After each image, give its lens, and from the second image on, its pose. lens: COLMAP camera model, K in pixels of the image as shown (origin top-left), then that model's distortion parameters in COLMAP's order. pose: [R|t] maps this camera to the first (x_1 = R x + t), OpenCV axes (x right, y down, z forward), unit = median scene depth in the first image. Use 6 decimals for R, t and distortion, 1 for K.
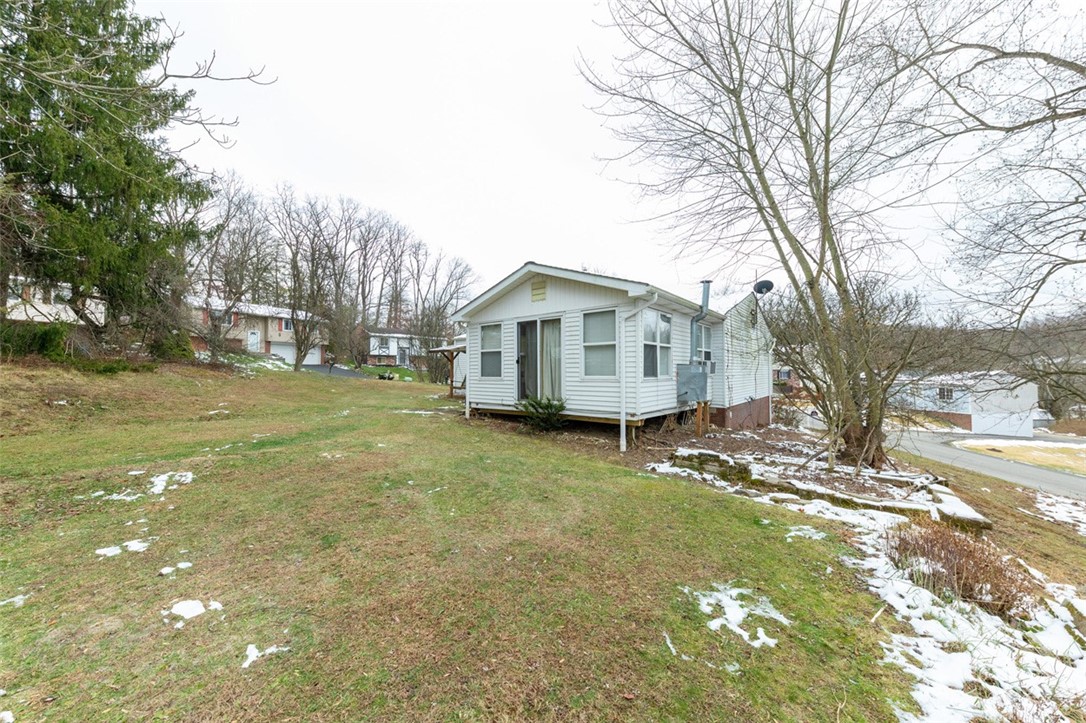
lens RADIAL K [[388.0, 0, 543.0], [0, 388.0, 361.5], [0, 0, 1]] dist [-0.018918, 0.000043]
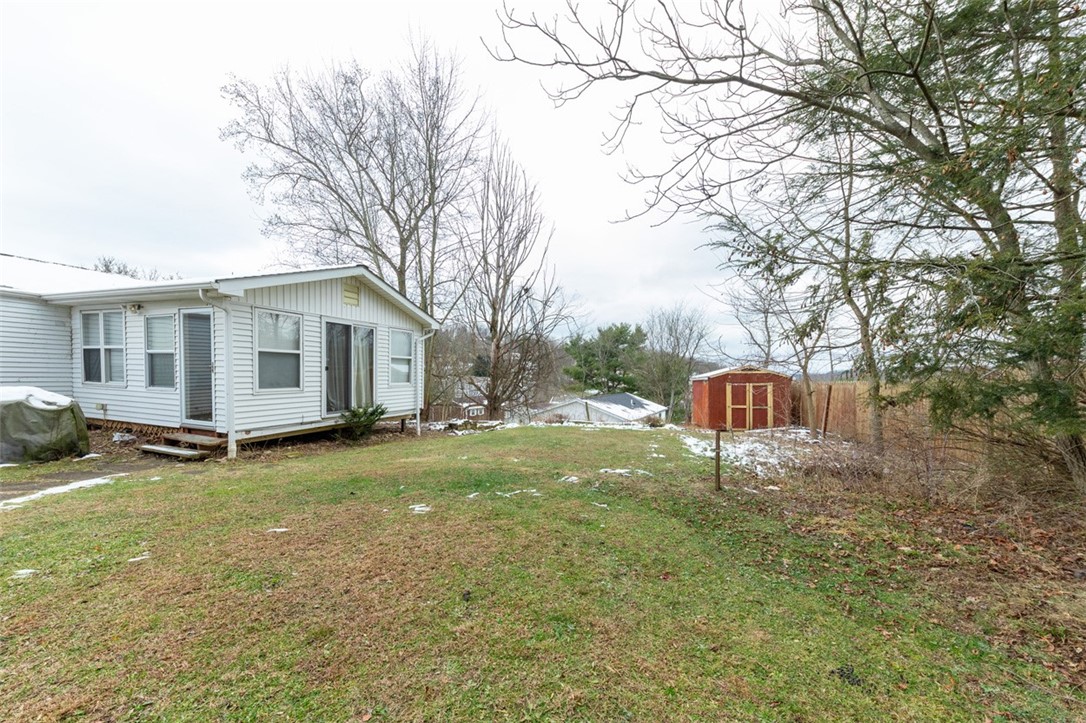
lens RADIAL K [[379.3, 0, 545.8], [0, 379.3, 383.4], [0, 0, 1]] dist [-0.000748, -0.000135]
pose [[-0.326879, -0.011591, 0.944995, -0.983335], [-0.010103, 0.999911, 0.008770, 0.020779], [-0.945012, -0.006680, -0.326967, 0.796848]]
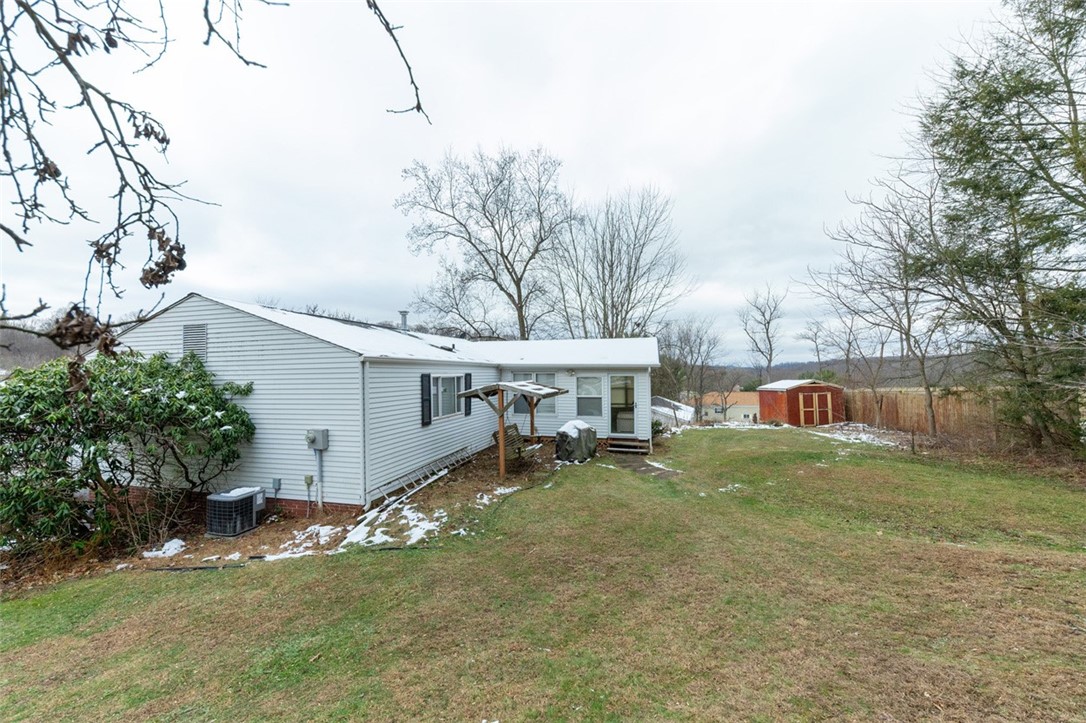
lens RADIAL K [[379.8, 0, 545.2], [0, 379.8, 372.8], [0, 0, 1]] dist [0.000835, 0.000044]
pose [[-0.408643, 0.024387, 0.912368, -1.195777], [0.017853, 0.999665, -0.018724, -0.082992], [-0.912520, 0.008637, -0.408942, 1.898134]]
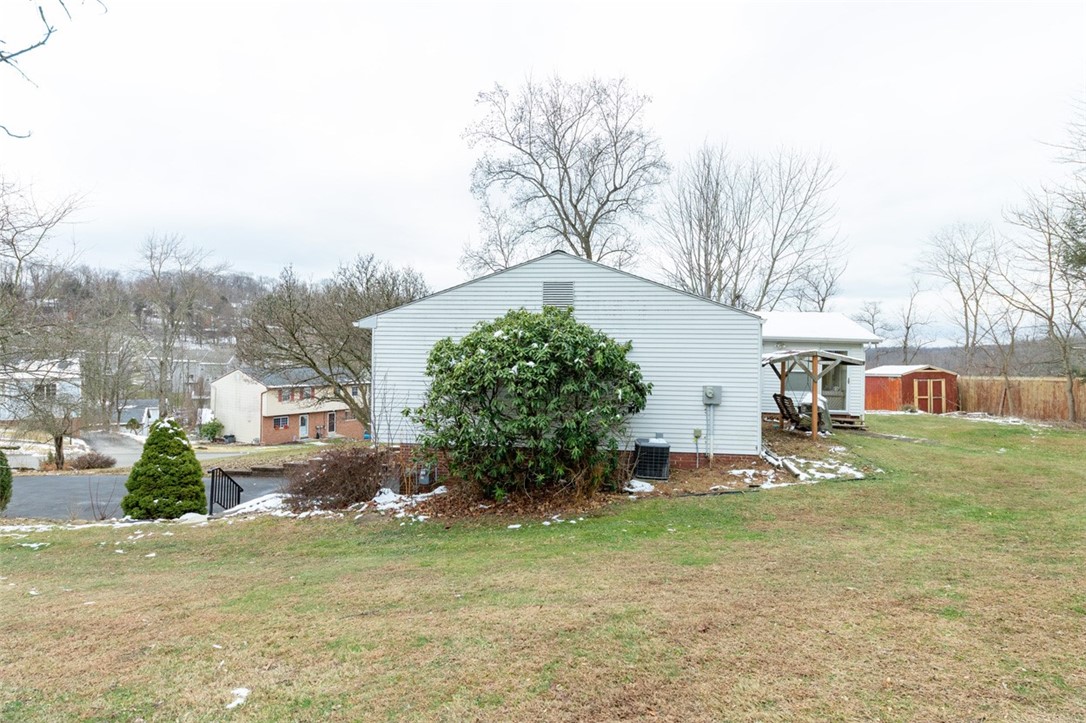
lens RADIAL K [[511.6, 0, 543.0], [0, 511.6, 361.5], [0, 0, 1]] dist [0.015176, -0.014219]
pose [[-0.526113, 0.000350, 0.850415, -1.070120], [-0.009054, 0.999941, -0.006013, -0.038130], [-0.850367, -0.010863, -0.526078, 2.824079]]
